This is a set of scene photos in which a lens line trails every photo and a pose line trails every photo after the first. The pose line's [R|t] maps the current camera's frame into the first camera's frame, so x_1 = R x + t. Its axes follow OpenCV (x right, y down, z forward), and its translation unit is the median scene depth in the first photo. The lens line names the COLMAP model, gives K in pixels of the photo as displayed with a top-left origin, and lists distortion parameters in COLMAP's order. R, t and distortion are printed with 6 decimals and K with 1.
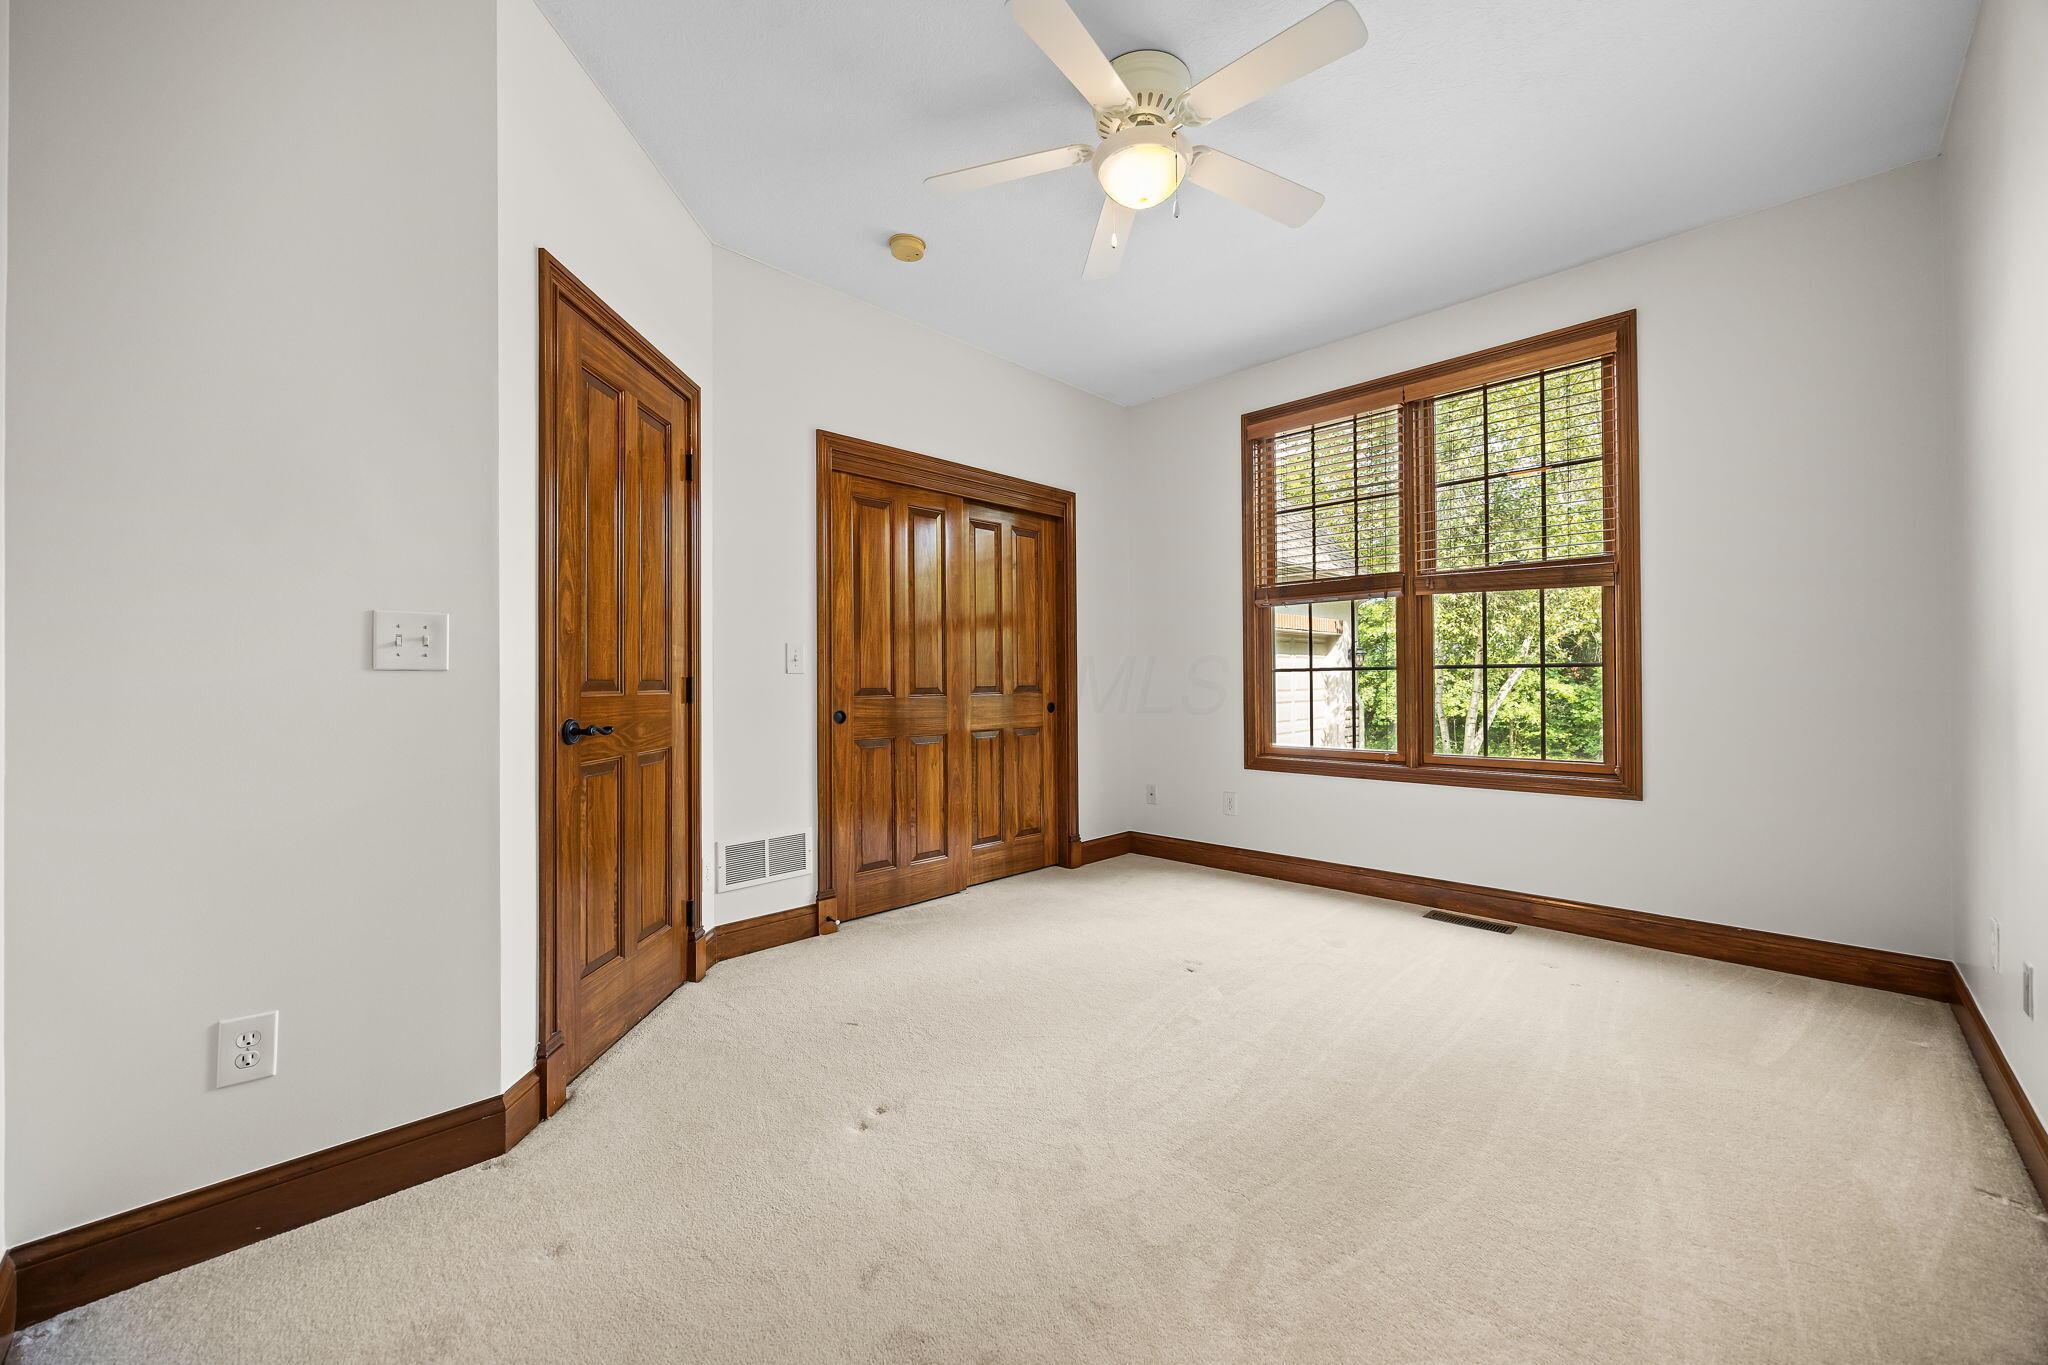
lens RADIAL K [[804.4, 0, 1024.0], [0, 804.4, 682.5], [0, 0, 1]] dist [-0.000053, 0.000090]
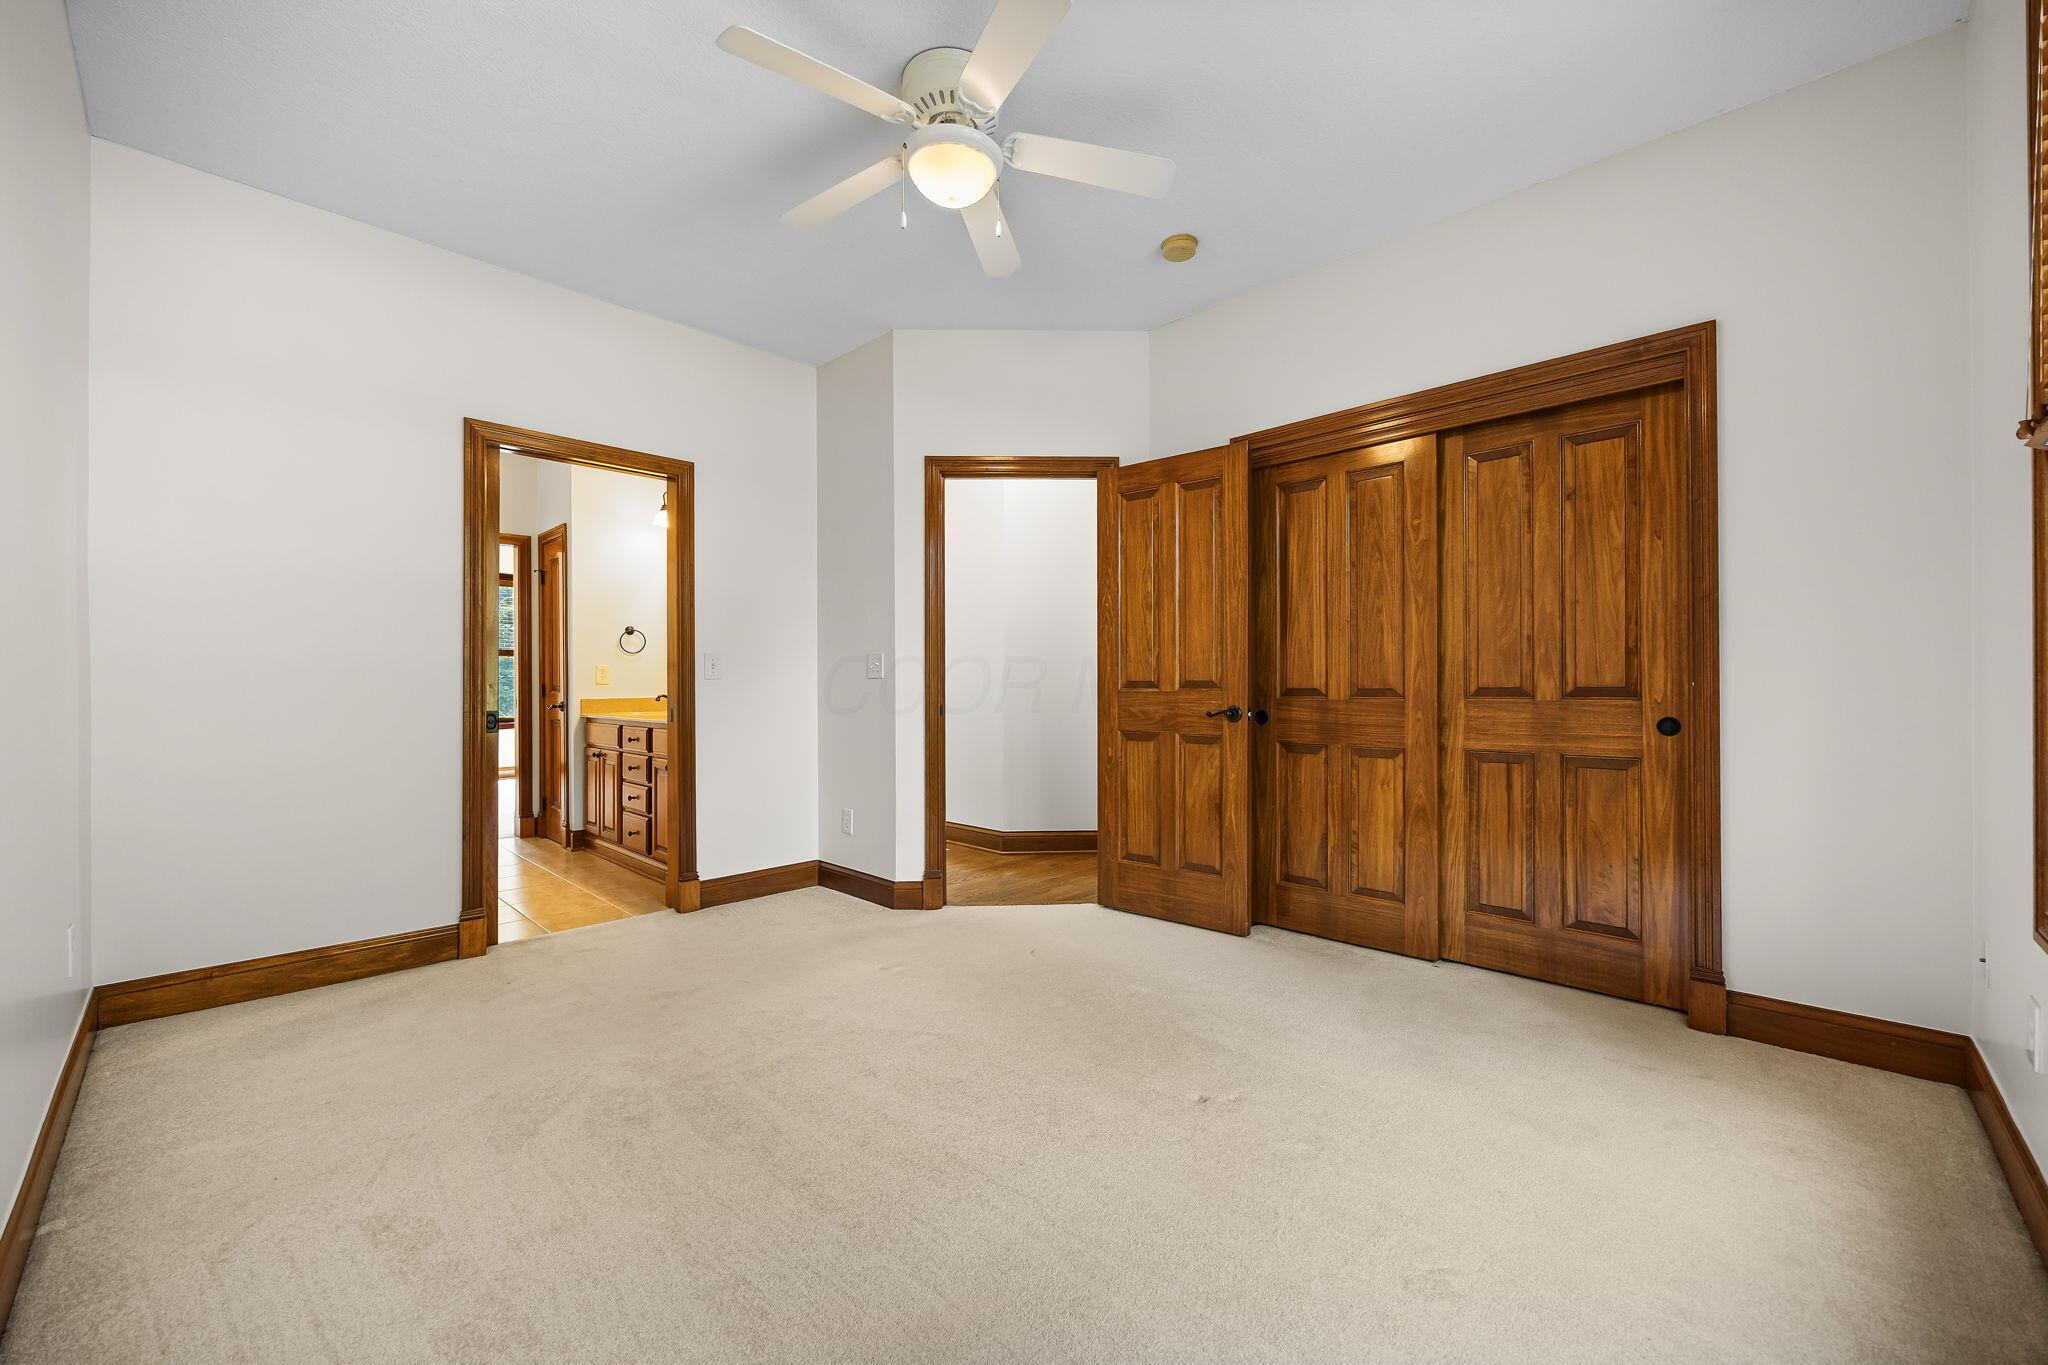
lens RADIAL K [[778.8, 0, 1017.0], [0, 778.8, 687.1], [0, 0, 1]] dist [-0.000645, 0.000081]
pose [[0.009992, 0.009006, -0.999910, 0.619897], [0.004616, 0.999948, 0.009052, -0.003611], [0.999939, -0.004706, 0.009950, 0.588718]]
